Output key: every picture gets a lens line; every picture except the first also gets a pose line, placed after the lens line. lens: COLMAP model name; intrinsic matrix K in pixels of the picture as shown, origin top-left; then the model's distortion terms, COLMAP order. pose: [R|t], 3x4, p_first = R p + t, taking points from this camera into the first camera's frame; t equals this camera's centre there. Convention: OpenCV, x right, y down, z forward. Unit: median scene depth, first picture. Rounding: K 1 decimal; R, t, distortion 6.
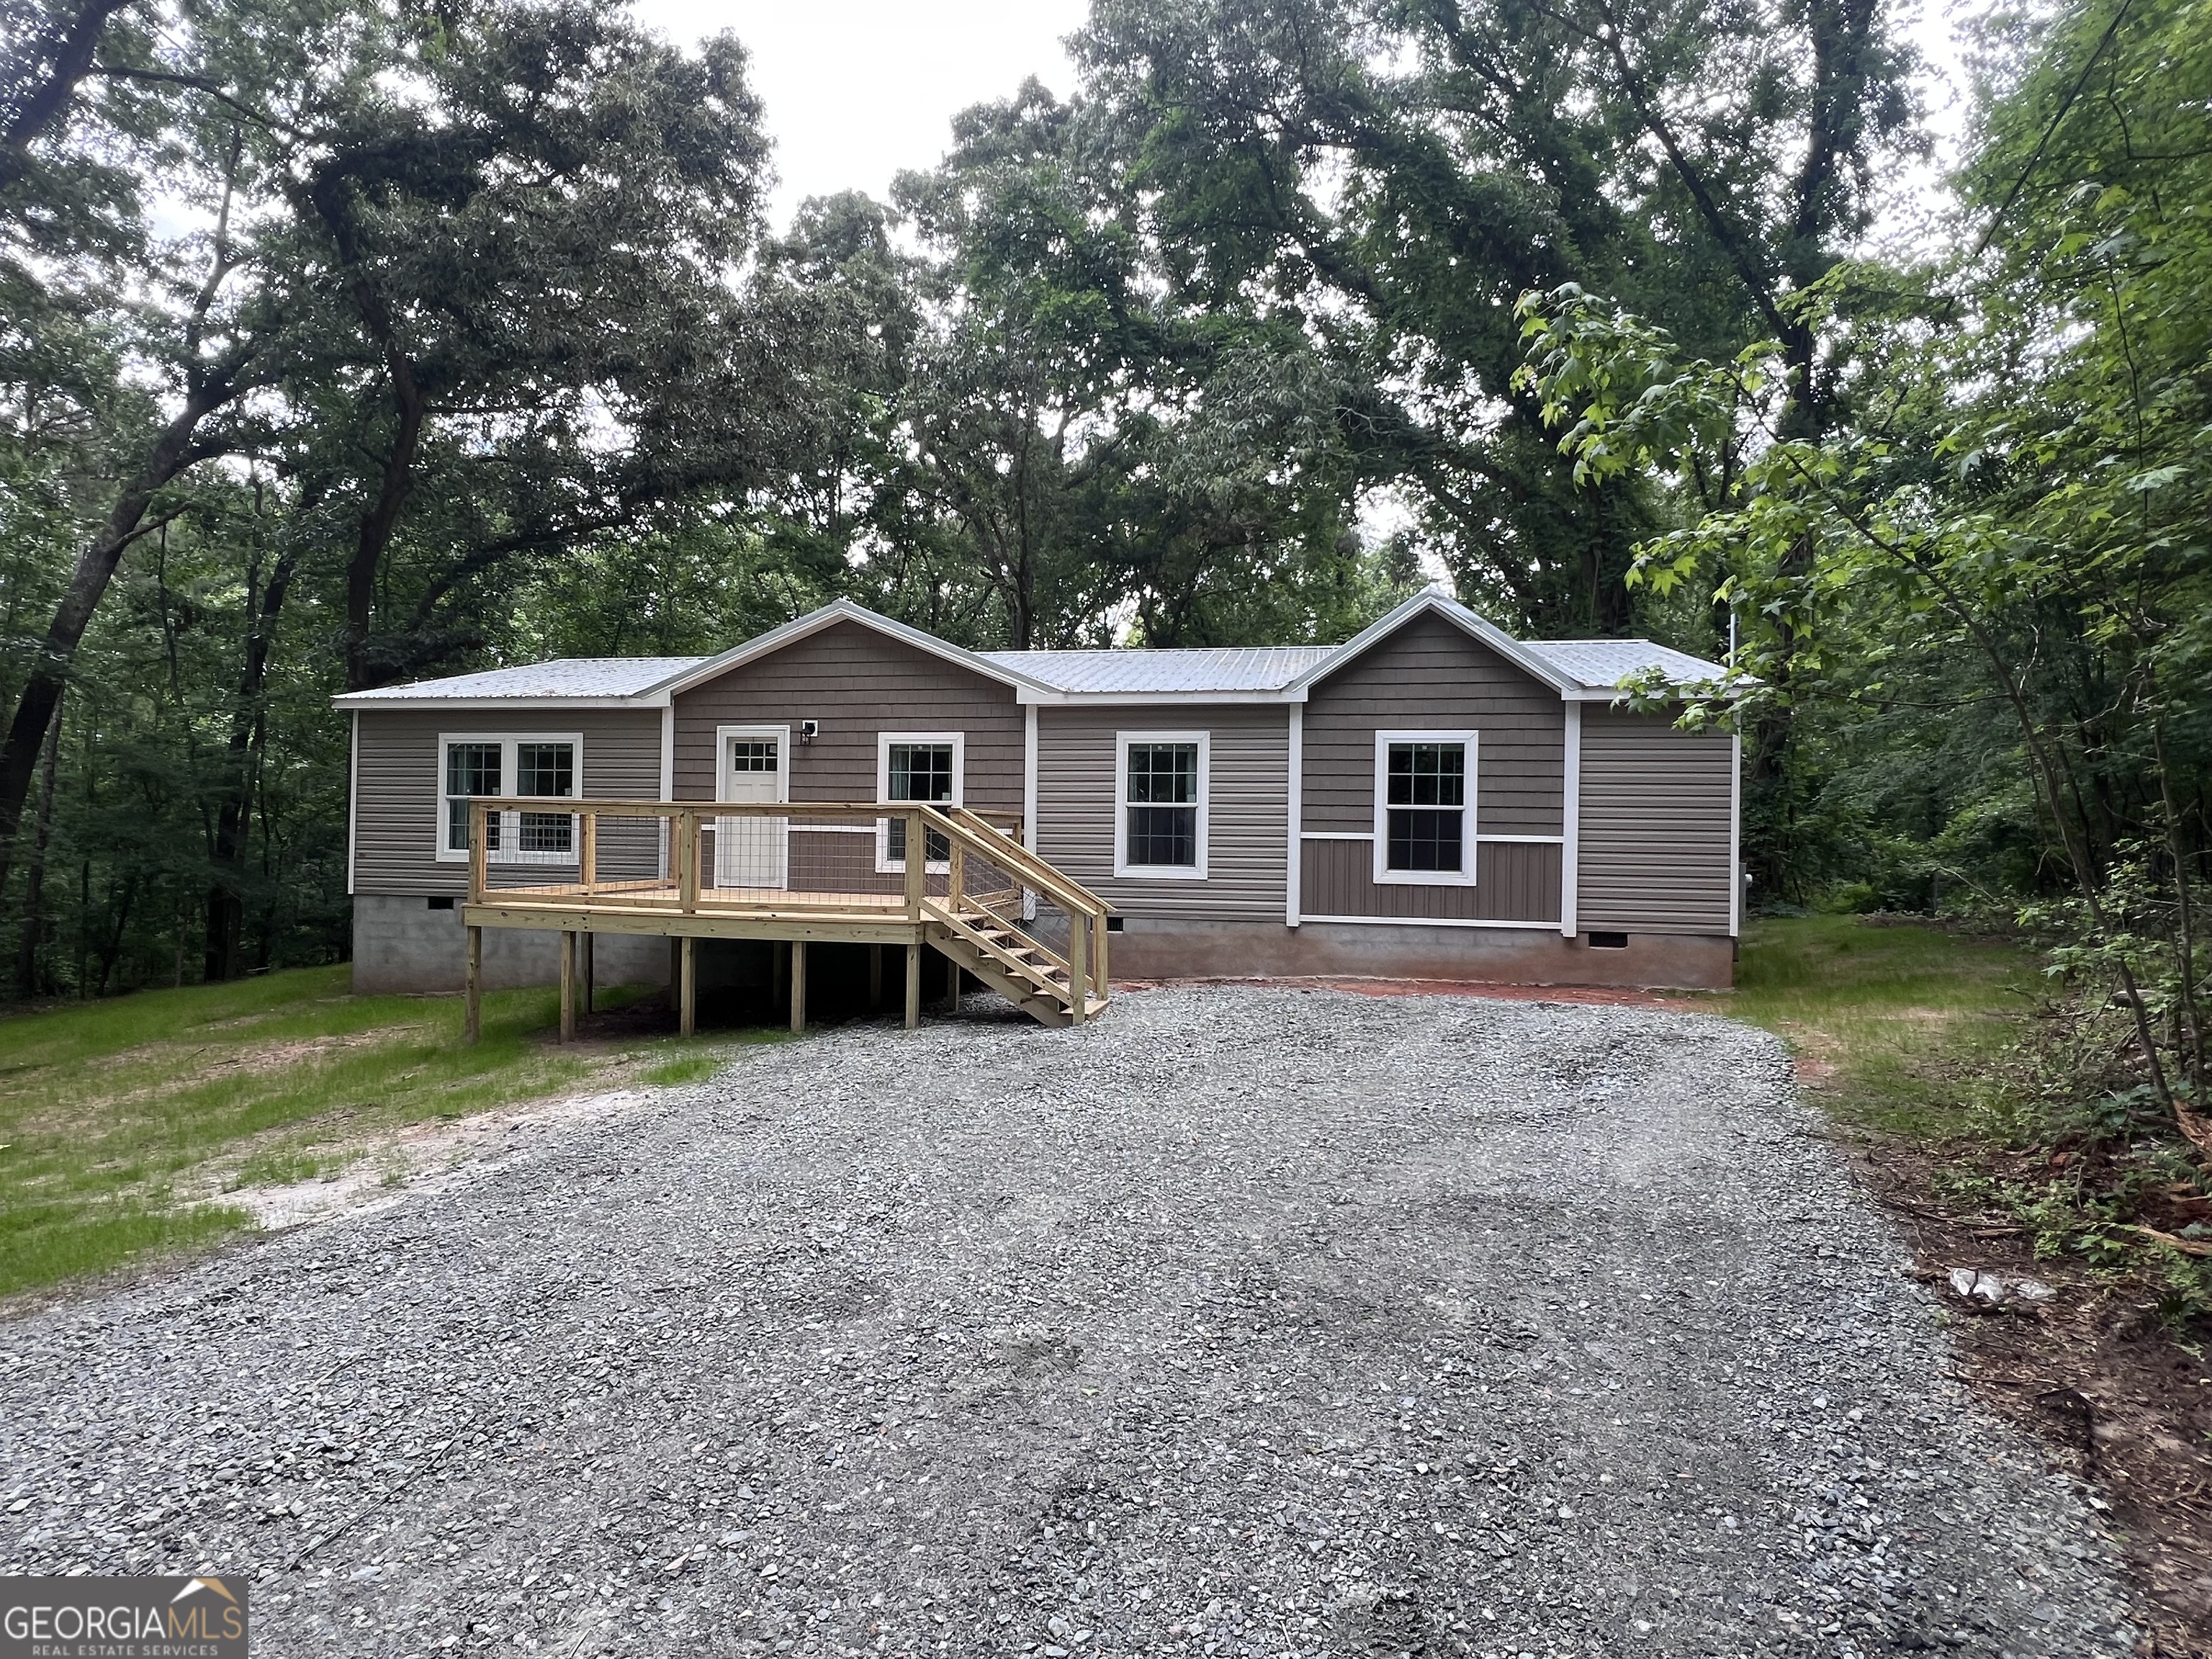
lens RADIAL K [[1095.8, 0, 1107.9], [0, 1095.8, 826.5], [0, 0, 1]] dist [0.003943, 0.001653]
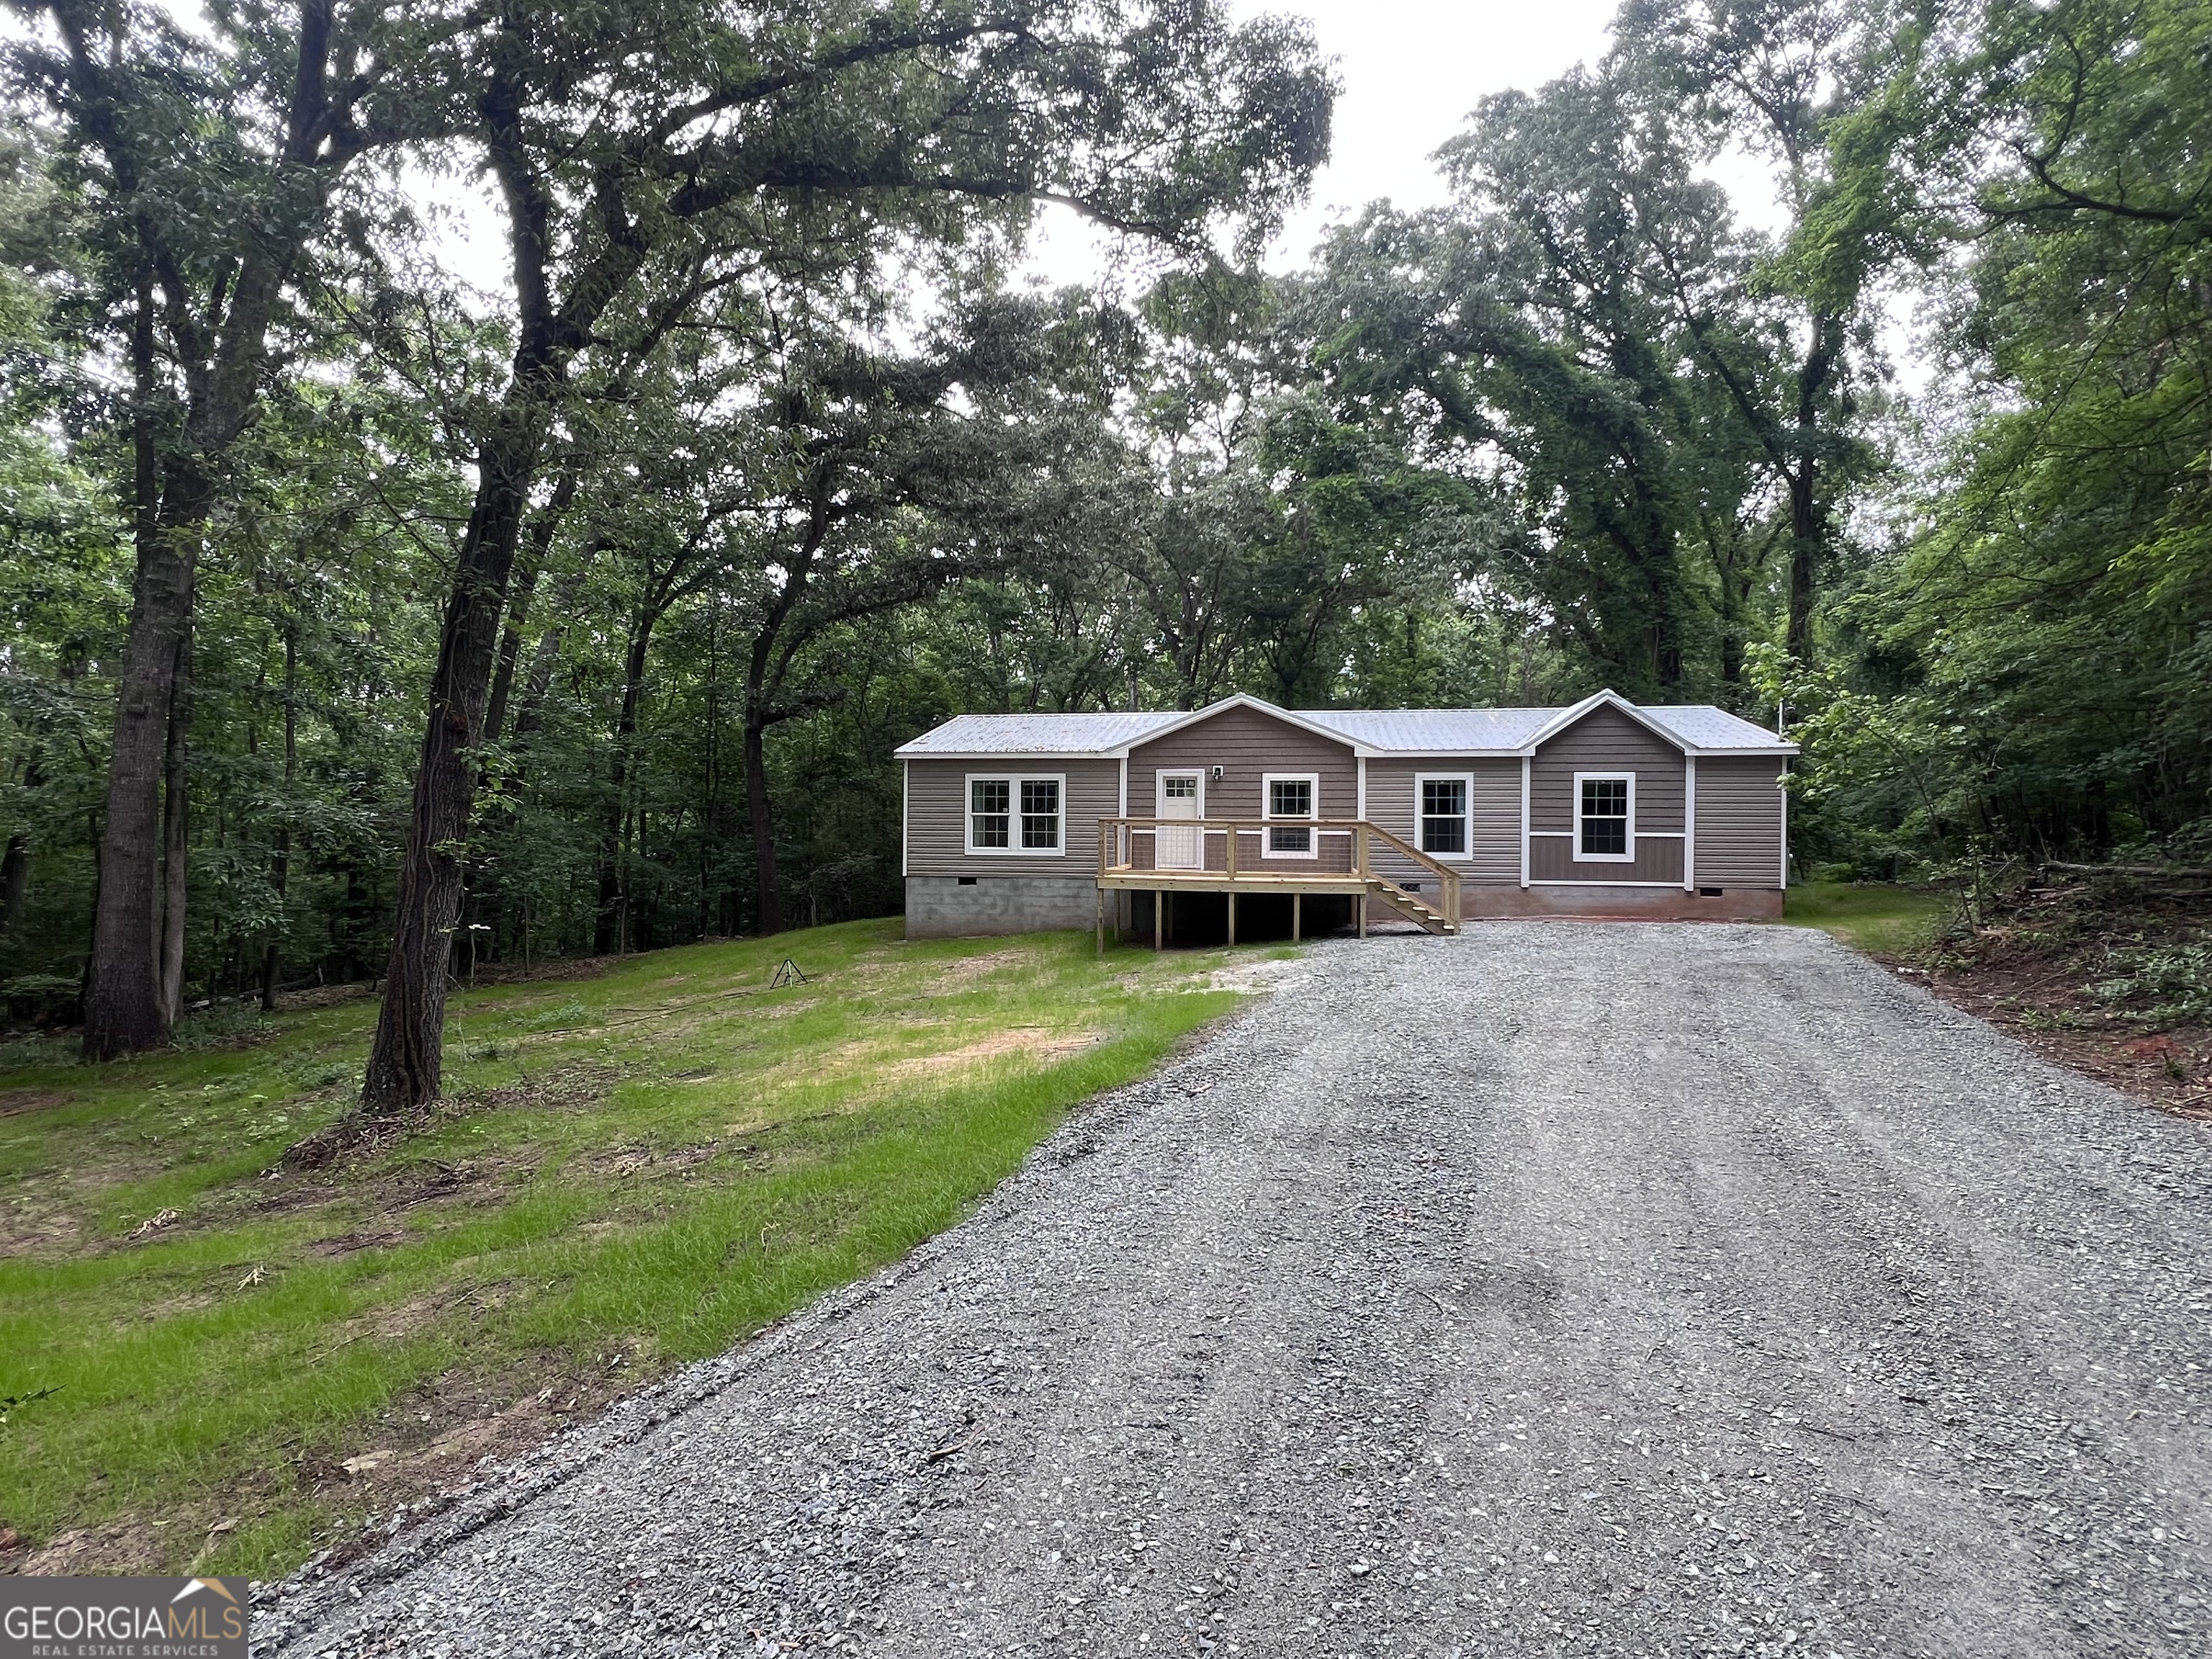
lens RADIAL K [[1095.8, 0, 1103.7], [0, 1095.8, 833.0], [0, 0, 1]] dist [0.003943, 0.001653]
pose [[0.999750, -0.008972, 0.020464, -0.505755], [0.008750, 0.999903, 0.010871, -0.017185], [-0.020560, -0.010689, 0.999731, -0.671636]]
